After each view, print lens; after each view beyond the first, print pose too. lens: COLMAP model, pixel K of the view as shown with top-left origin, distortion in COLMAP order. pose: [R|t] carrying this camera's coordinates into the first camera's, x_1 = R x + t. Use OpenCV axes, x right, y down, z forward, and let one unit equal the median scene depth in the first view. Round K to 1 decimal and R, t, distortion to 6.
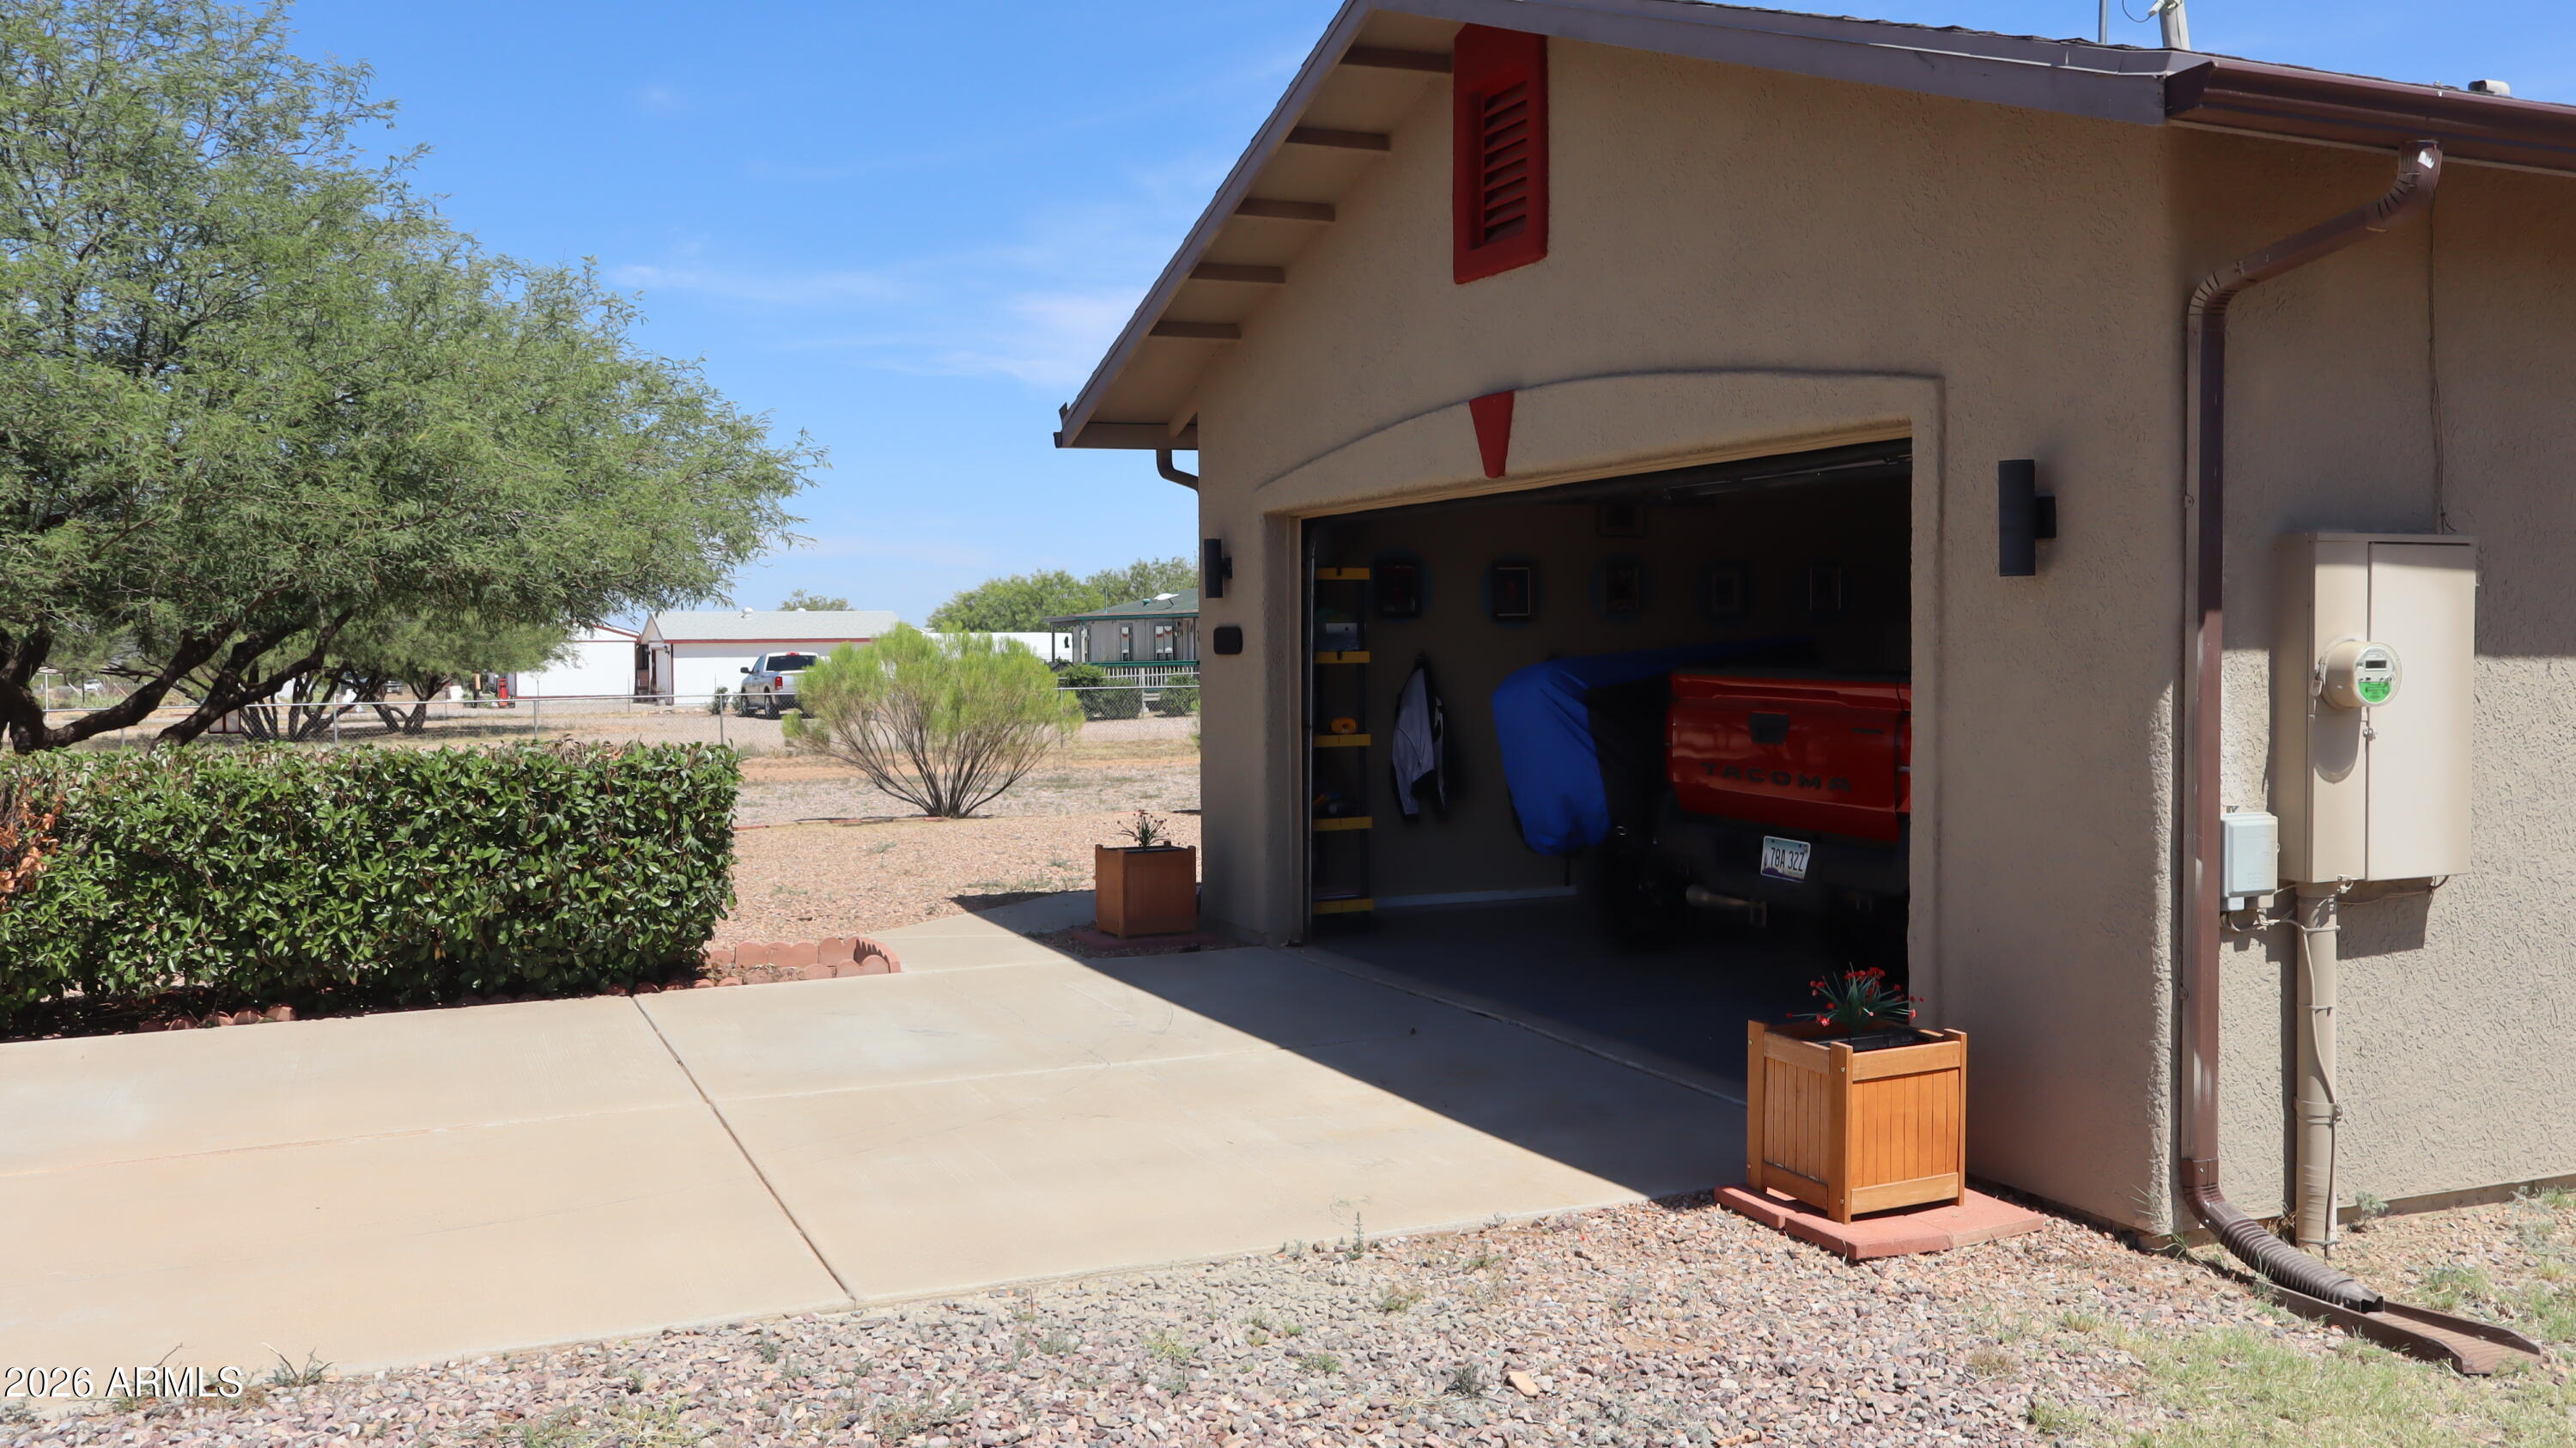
lens RADIAL K [[2161.9, 0, 1277.5], [0, 2161.9, 717.6], [0, 0, 1]] dist [0.001884, -0.002533]
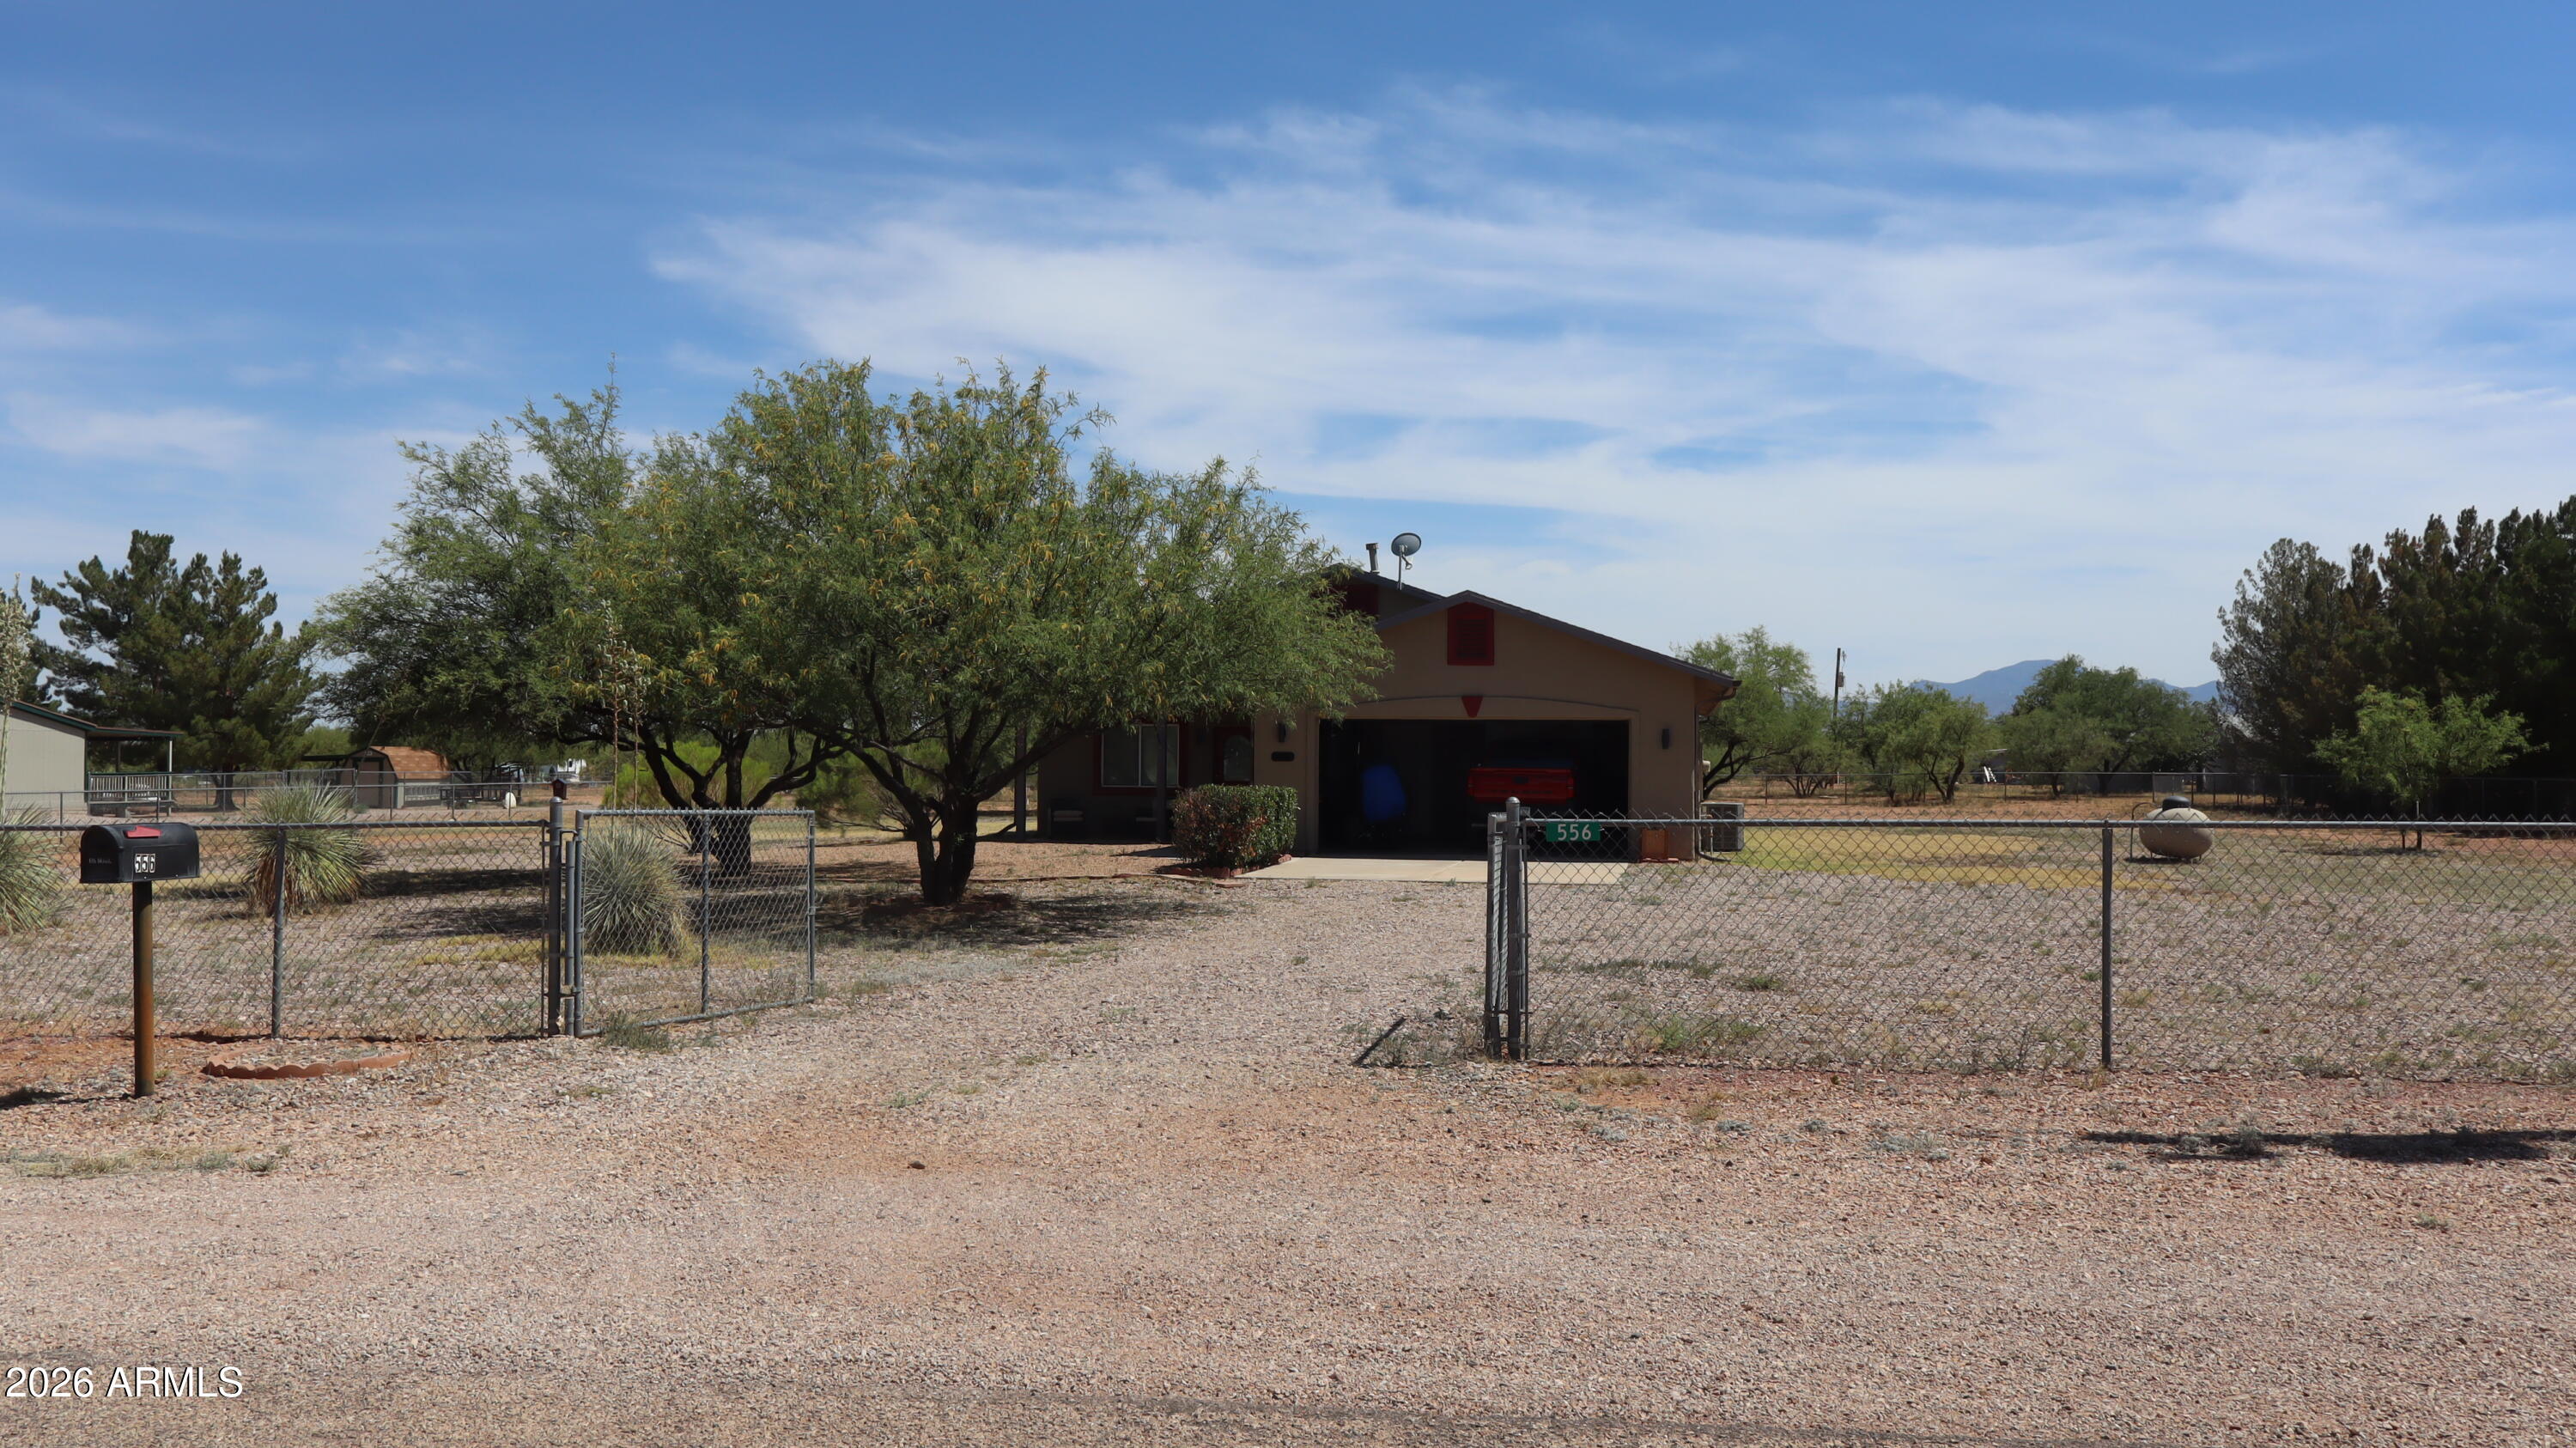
lens RADIAL K [[2161.9, 0, 1296.2], [0, 2161.9, 739.0], [0, 0, 1]] dist [0.001884, -0.002533]
pose [[0.538734, 0.015690, 0.842330, -5.195897], [0.021521, 0.999244, -0.032377, 0.075660], [-0.842201, 0.035571, 0.537989, -1.308718]]
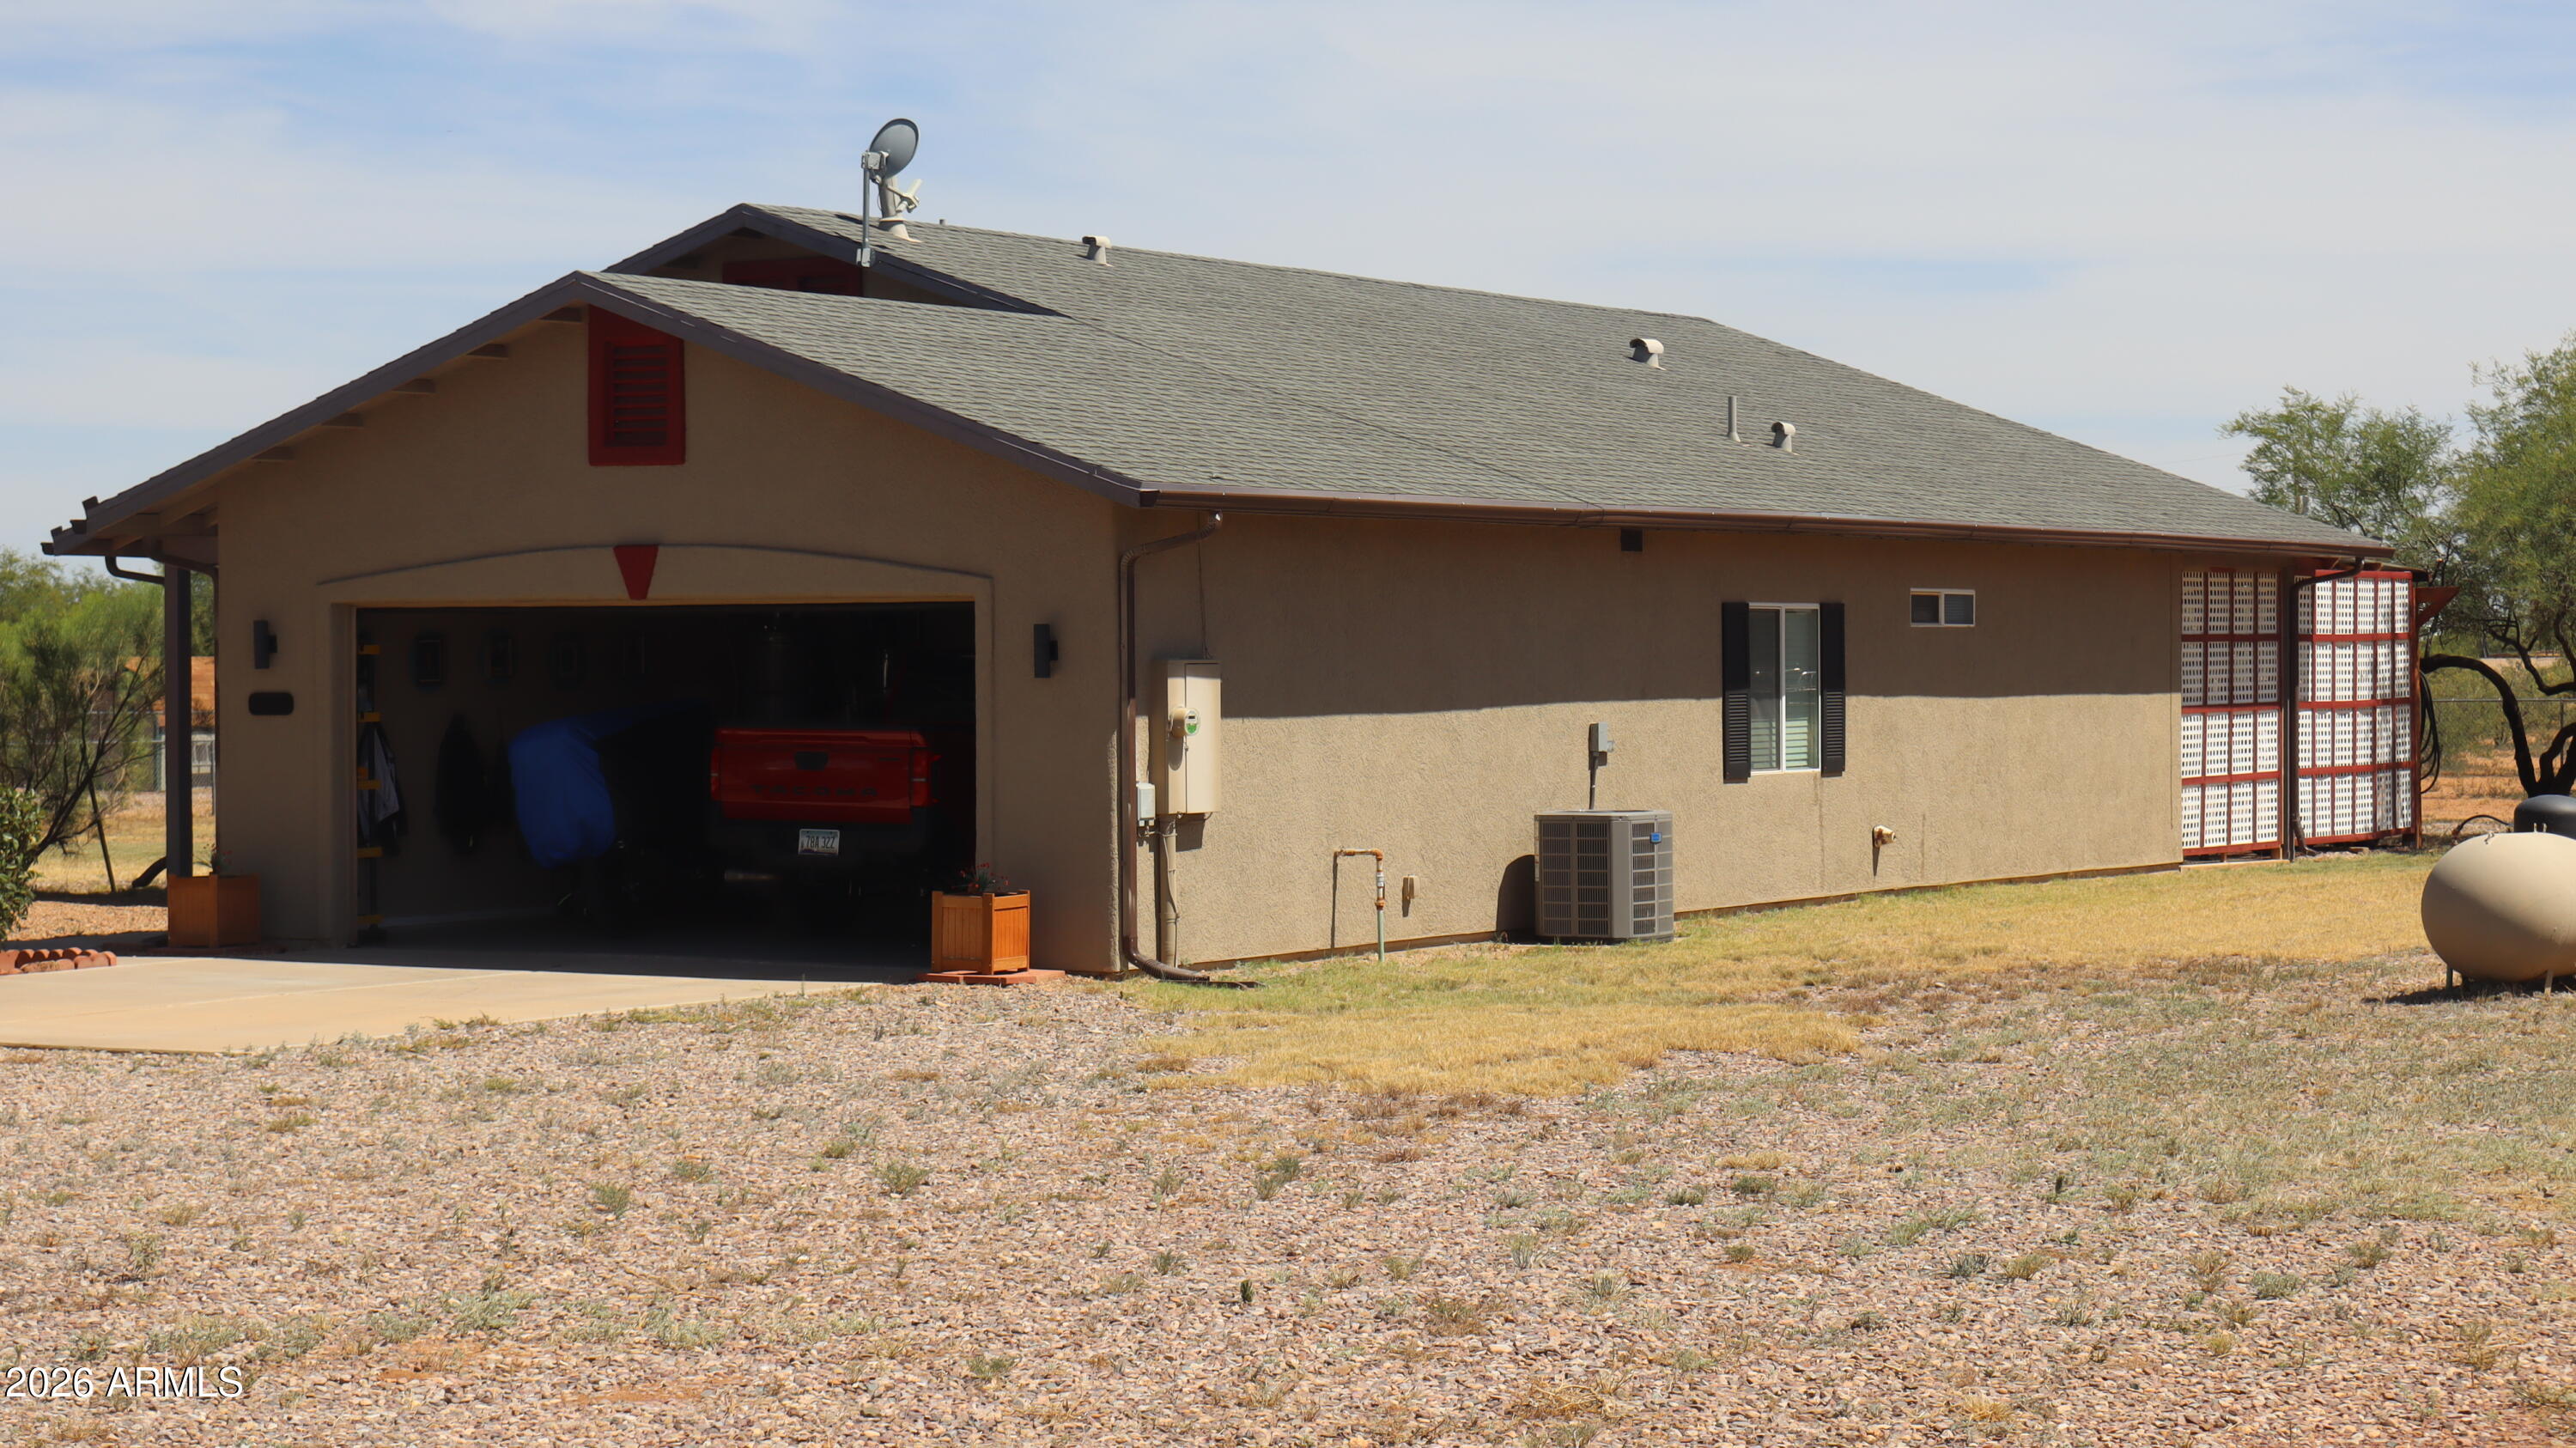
lens RADIAL K [[5085.1, 0, 1299.9], [0, 5085.1, 707.7], [0, 0, 1]] dist [-0.018516, 0.000000]
pose [[0.810320, -0.006380, 0.585952, -2.484537], [0.021918, 0.999571, -0.019427, 0.069554], [-0.585577, 0.028585, 0.810113, -3.337978]]
